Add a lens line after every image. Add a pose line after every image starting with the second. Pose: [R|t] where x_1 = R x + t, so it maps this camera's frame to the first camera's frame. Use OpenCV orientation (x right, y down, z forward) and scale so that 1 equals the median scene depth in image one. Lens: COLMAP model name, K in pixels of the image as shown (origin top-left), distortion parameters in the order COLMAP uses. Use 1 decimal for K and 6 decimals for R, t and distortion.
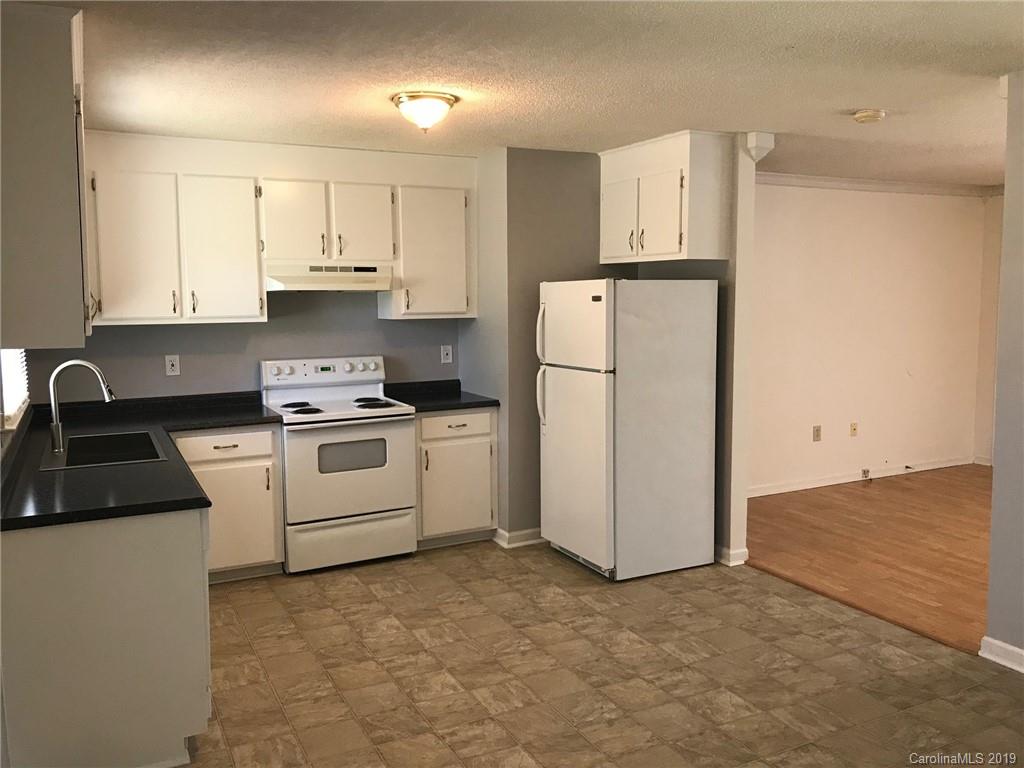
lens RADIAL K [[849.3, 0, 507.7], [0, 849.3, 371.5], [0, 0, 1]] dist [0.094299, -0.142041]
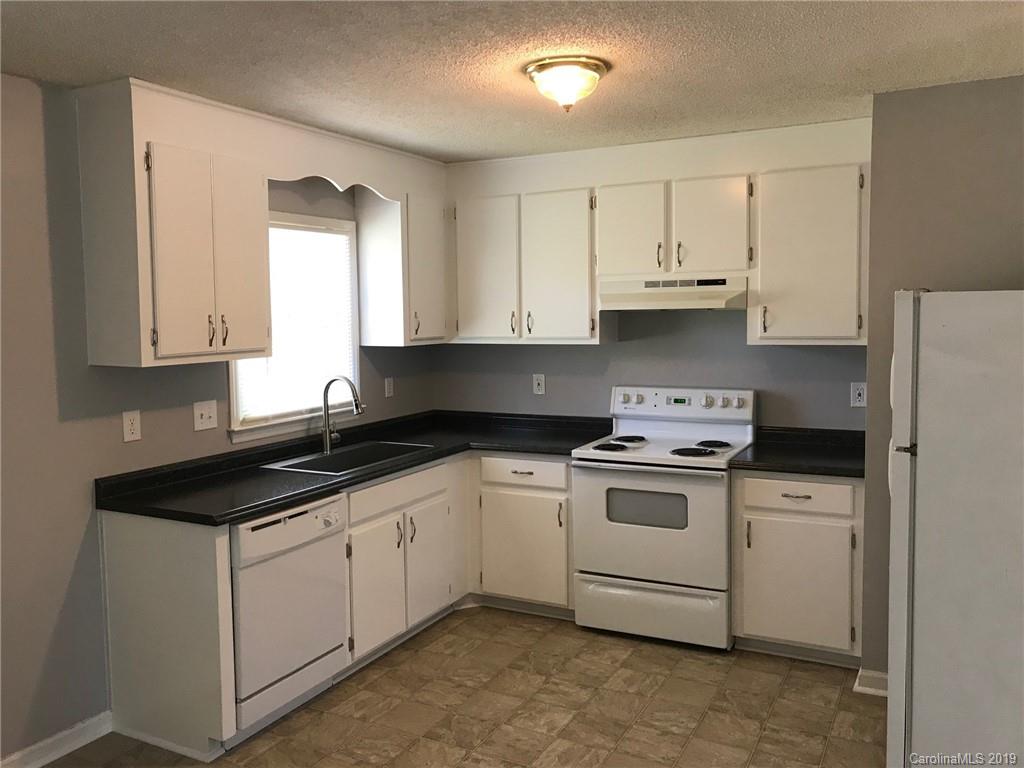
lens RADIAL K [[849.3, 0, 507.7], [0, 849.3, 371.5], [0, 0, 1]] dist [0.094299, -0.142041]
pose [[0.576970, 0.059633, -0.814586, 0.395209], [-0.063305, 0.997596, 0.028192, -0.047384], [0.814309, 0.035301, 0.579358, 0.386910]]
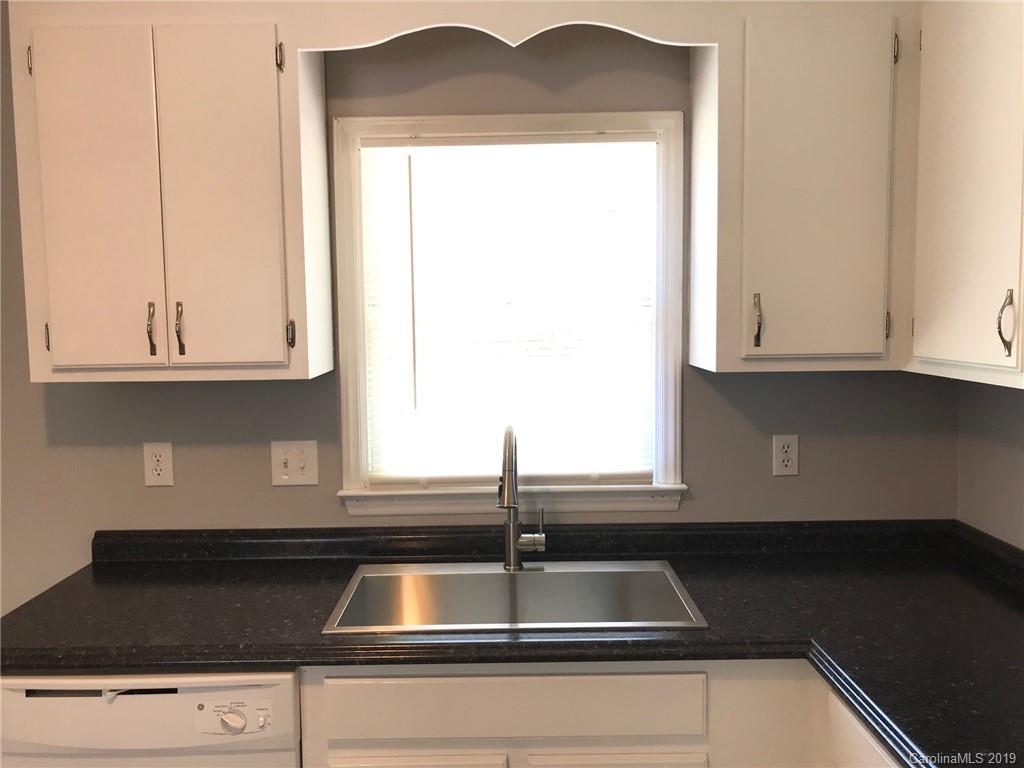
lens RADIAL K [[849.3, 0, 507.7], [0, 849.3, 371.5], [0, 0, 1]] dist [0.094299, -0.142041]
pose [[-0.452534, 0.080814, -0.888078, -0.000788], [-0.061635, 0.990669, 0.121557, -0.084336], [0.889615, 0.109745, -0.443331, 0.906378]]
